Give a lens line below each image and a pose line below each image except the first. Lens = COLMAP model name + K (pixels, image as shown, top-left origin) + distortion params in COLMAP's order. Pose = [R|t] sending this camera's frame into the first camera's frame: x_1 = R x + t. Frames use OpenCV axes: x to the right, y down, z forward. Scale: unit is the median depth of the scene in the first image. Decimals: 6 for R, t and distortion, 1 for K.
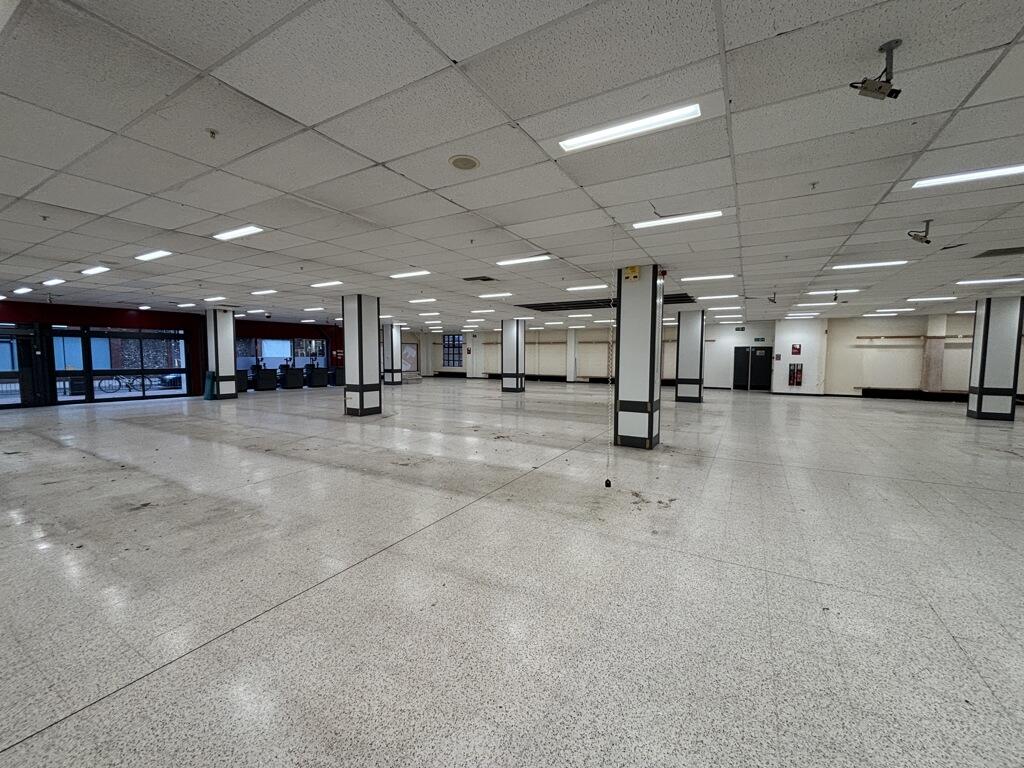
lens RADIAL K [[410.8, 0, 516.0], [0, 410.8, 382.1], [0, 0, 1]] dist [0.000655, -0.000004]
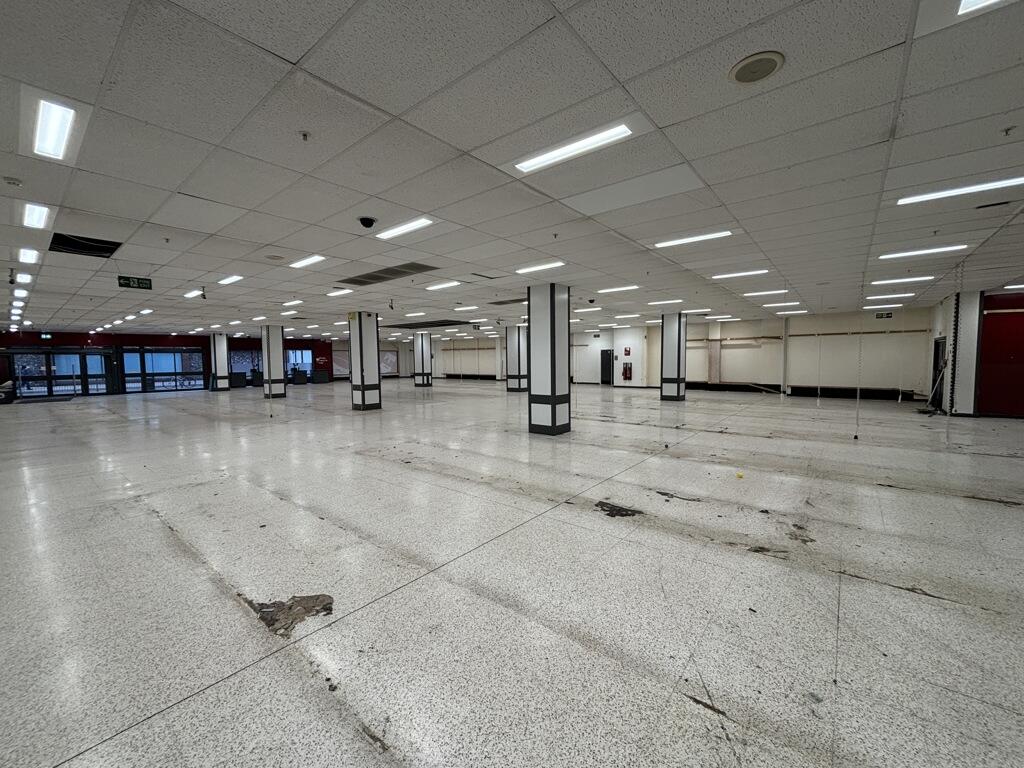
lens RADIAL K [[410.8, 0, 509.6], [0, 410.8, 389.2], [0, 0, 1]] dist [0.000655, -0.000004]
pose [[0.986616, -0.004101, -0.163010, 0.578875], [0.005745, 0.999937, 0.009613, 0.023787], [0.162960, -0.010420, 0.986578, -0.327460]]
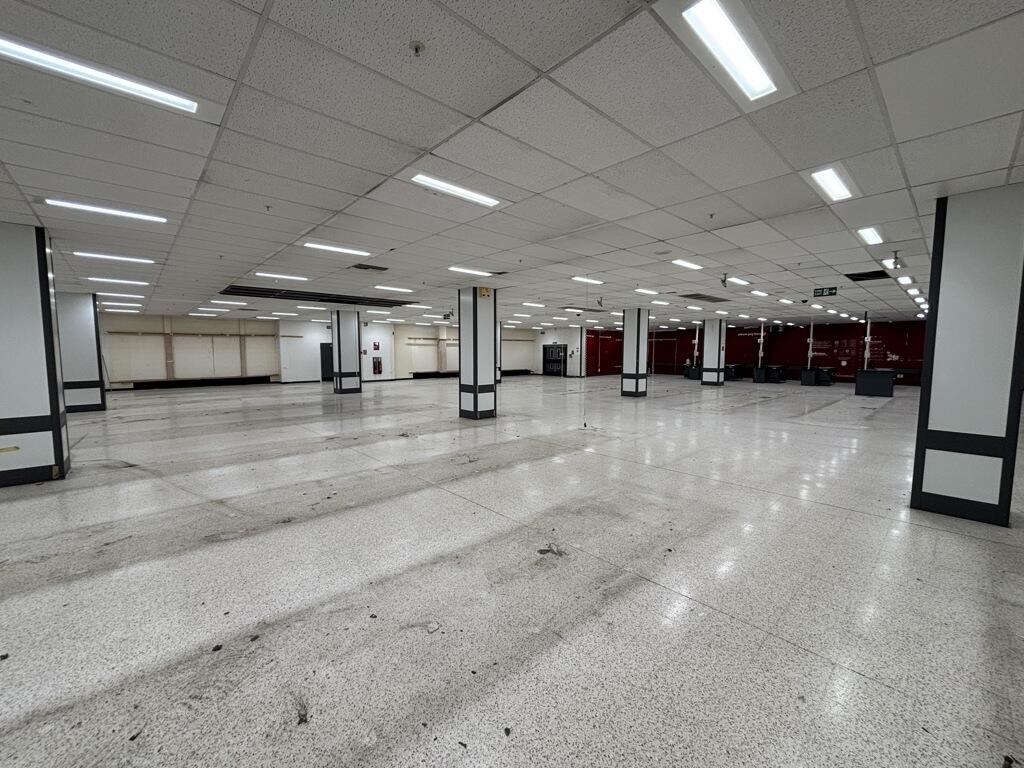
lens RADIAL K [[410.8, 0, 508.1], [0, 410.8, 383.0], [0, 0, 1]] dist [0.000655, -0.000004]
pose [[0.306541, -0.077741, 0.948677, -0.462022], [0.063222, 0.996121, 0.061200, -0.018496], [-0.949755, 0.041217, 0.310267, 0.231802]]
